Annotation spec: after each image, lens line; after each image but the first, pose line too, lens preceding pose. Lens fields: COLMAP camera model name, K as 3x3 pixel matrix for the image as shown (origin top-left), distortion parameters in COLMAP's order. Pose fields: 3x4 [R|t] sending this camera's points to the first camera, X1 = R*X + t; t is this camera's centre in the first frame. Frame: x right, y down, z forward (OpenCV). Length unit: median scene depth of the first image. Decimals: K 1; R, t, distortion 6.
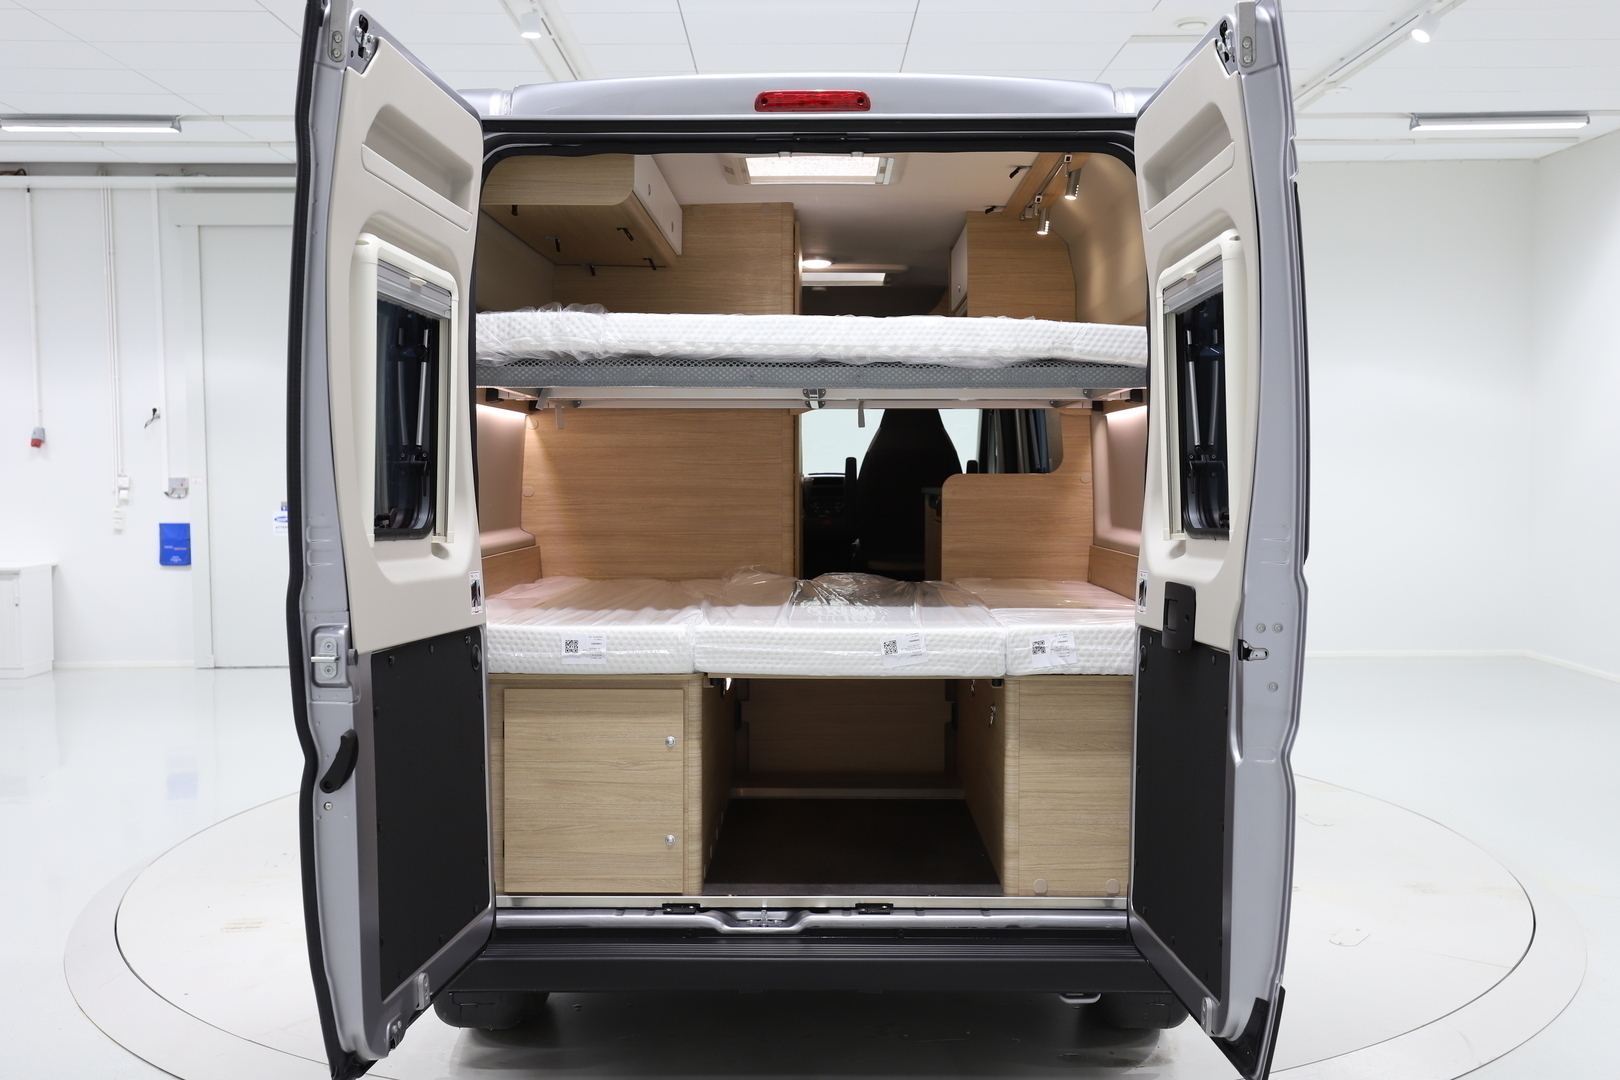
lens RADIAL K [[1636.5, 0, 810.6], [0, 1636.5, 539.0], [0, 0, 1]] dist [0.016893, 0.000000]
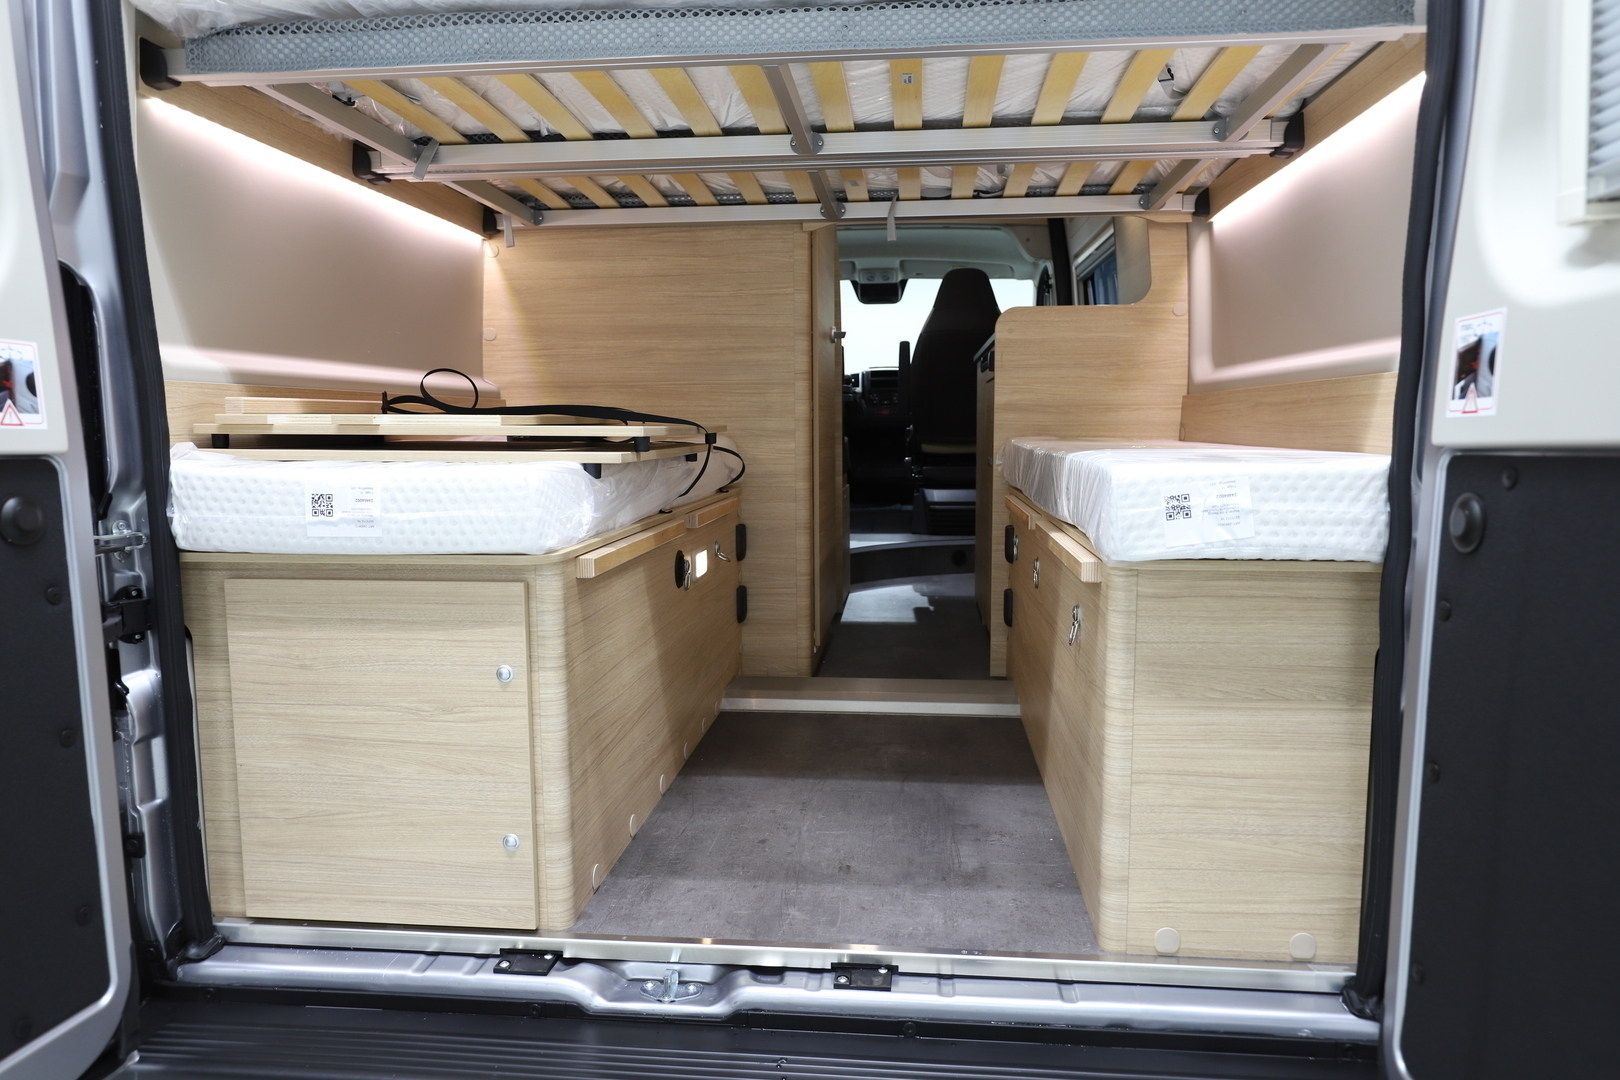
lens RADIAL K [[1072.2, 0, 811.6], [0, 1072.2, 543.2], [0, 0, 1]] dist [-0.000812, -0.000471]
pose [[0.995939, 0.003510, -0.089958, 0.053267], [0.002937, 0.997441, 0.071432, 0.052431], [0.089979, -0.071406, 0.993381, 0.642364]]
